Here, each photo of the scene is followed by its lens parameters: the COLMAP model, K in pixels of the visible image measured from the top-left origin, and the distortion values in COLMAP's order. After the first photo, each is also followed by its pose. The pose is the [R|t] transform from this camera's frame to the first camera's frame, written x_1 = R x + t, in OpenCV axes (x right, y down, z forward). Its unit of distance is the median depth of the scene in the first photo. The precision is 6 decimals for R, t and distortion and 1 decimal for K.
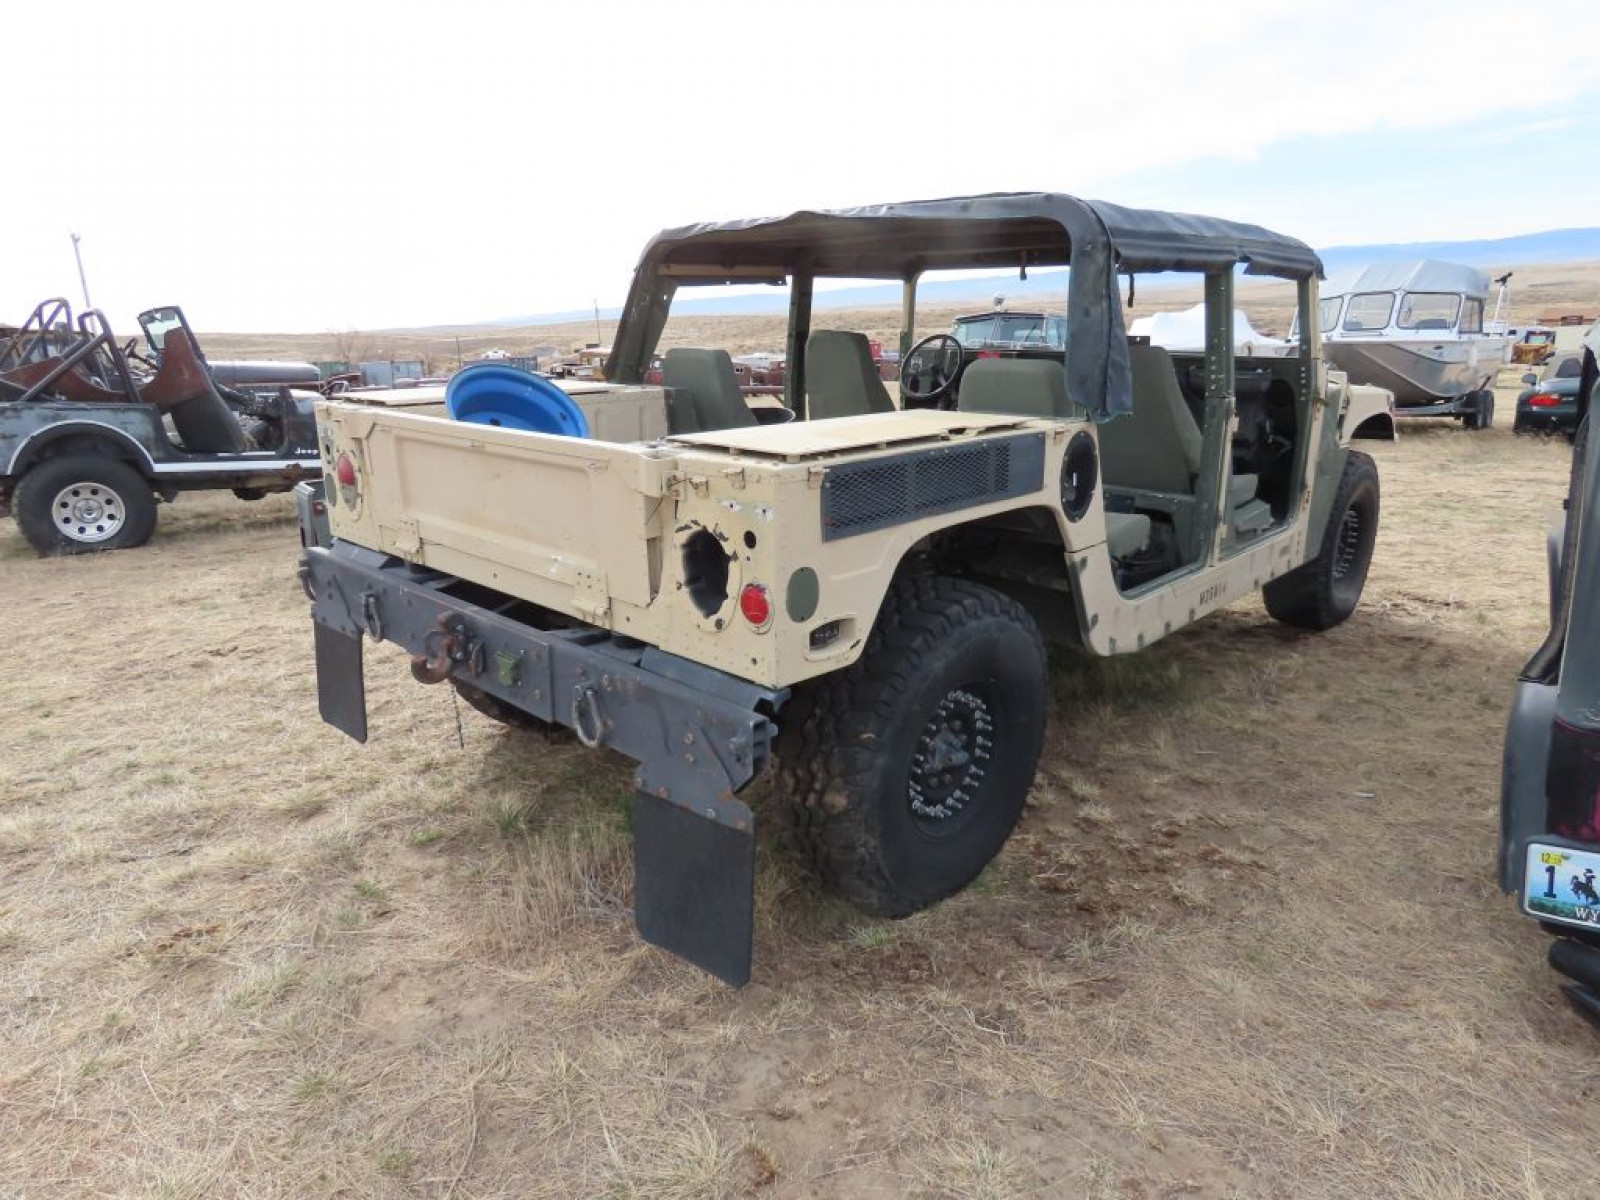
lens RADIAL K [[1011.3, 0, 803.0], [0, 1011.3, 603.7], [0, 0, 1]] dist [-0.000424, 0.002765]
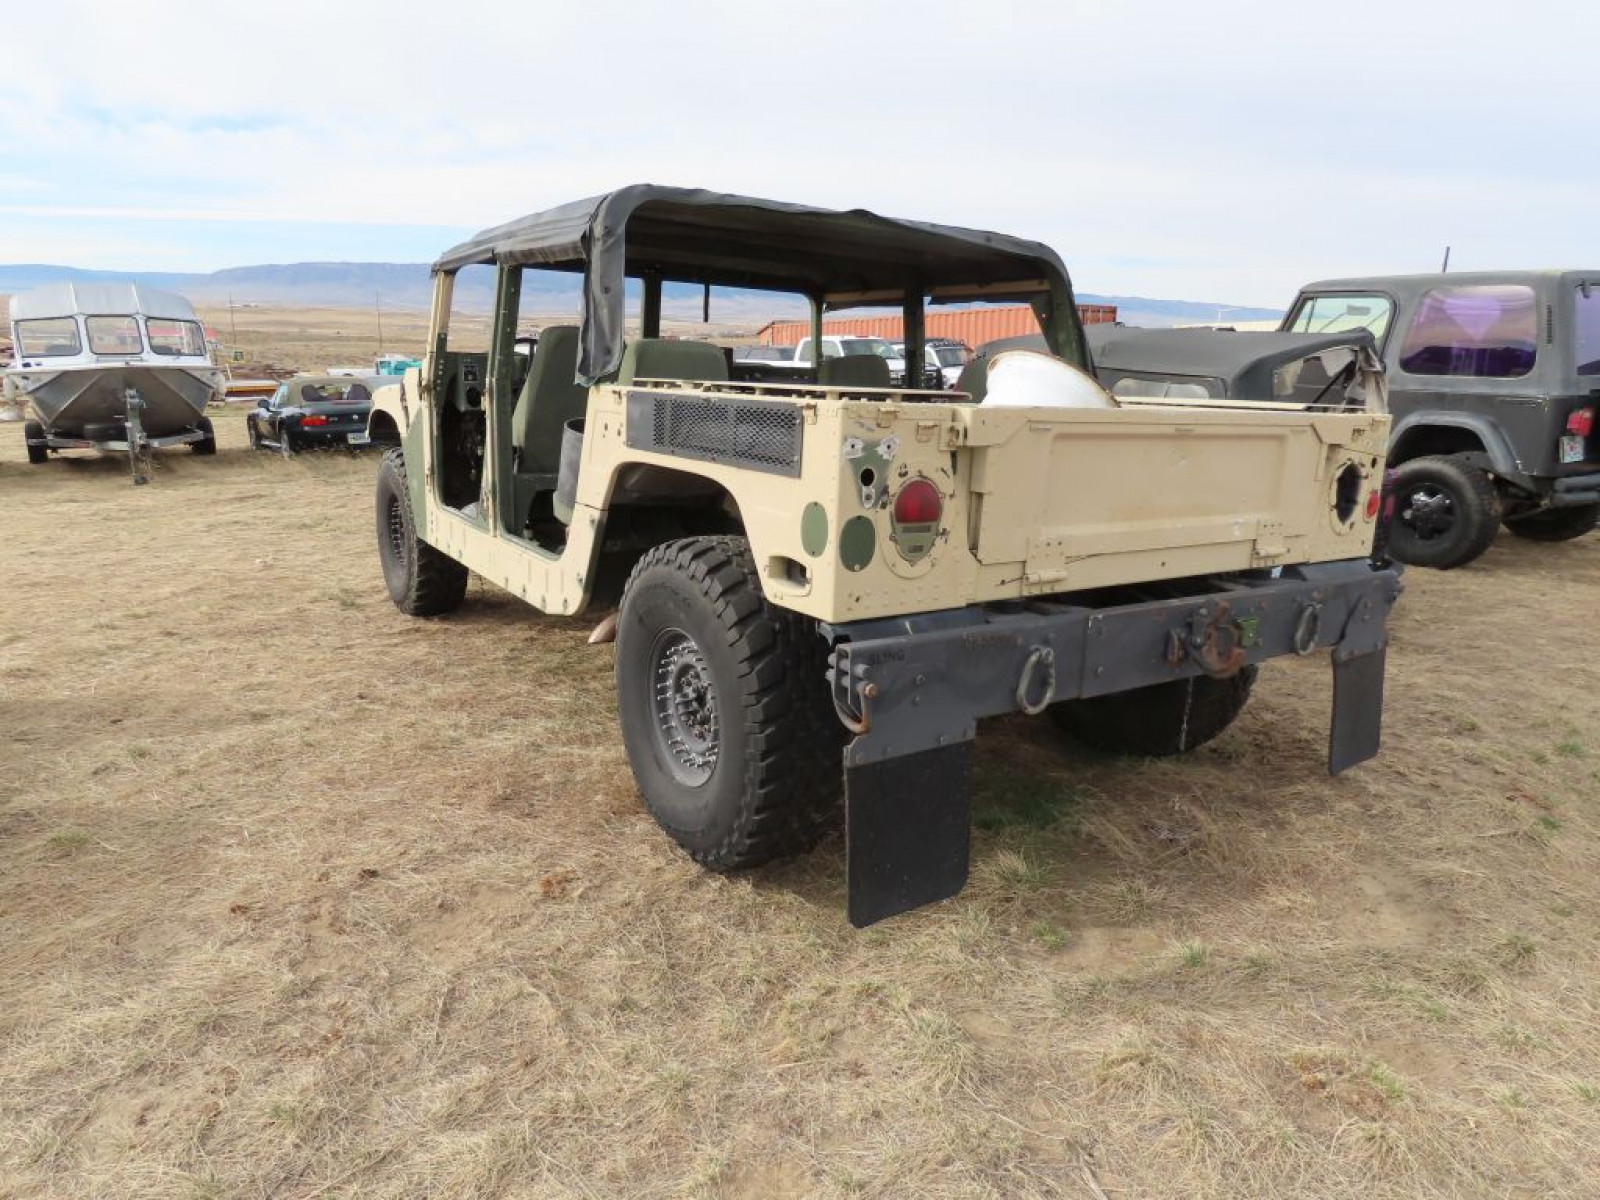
lens RADIAL K [[1015.3, 0, 800.0], [0, 1015.3, 600.0], [0, 0, 1]] dist [0.001157, 0.001136]
pose [[0.218823, -0.199408, 0.955172, -1.417695], [0.235824, 0.960685, 0.146534, -0.236469], [-0.946839, 0.193187, 0.257245, 1.165083]]
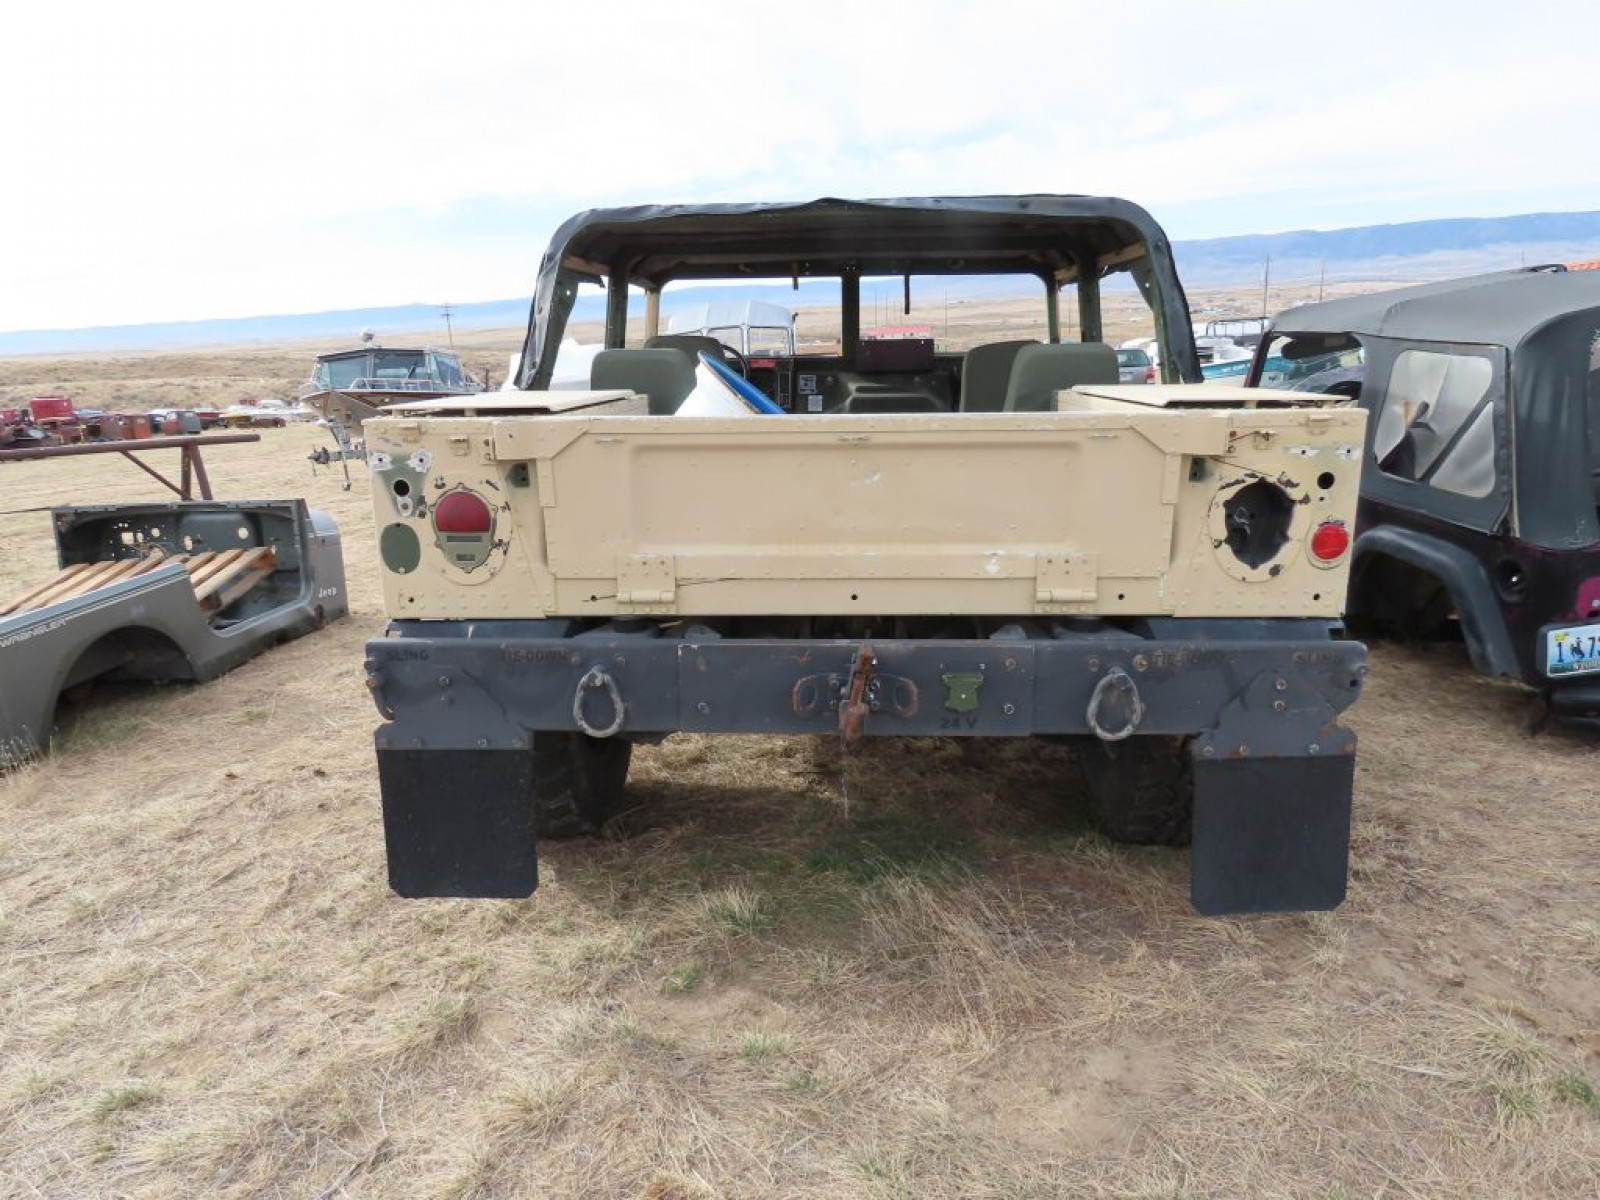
lens RADIAL K [[1011.3, 0, 803.0], [0, 1011.3, 603.7], [0, 0, 1]] dist [-0.000424, 0.002765]
pose [[0.756668, -0.167852, 0.631885, -0.919204], [0.194422, 0.980528, 0.027648, -0.057405], [-0.624222, 0.101932, 0.774568, 0.417279]]
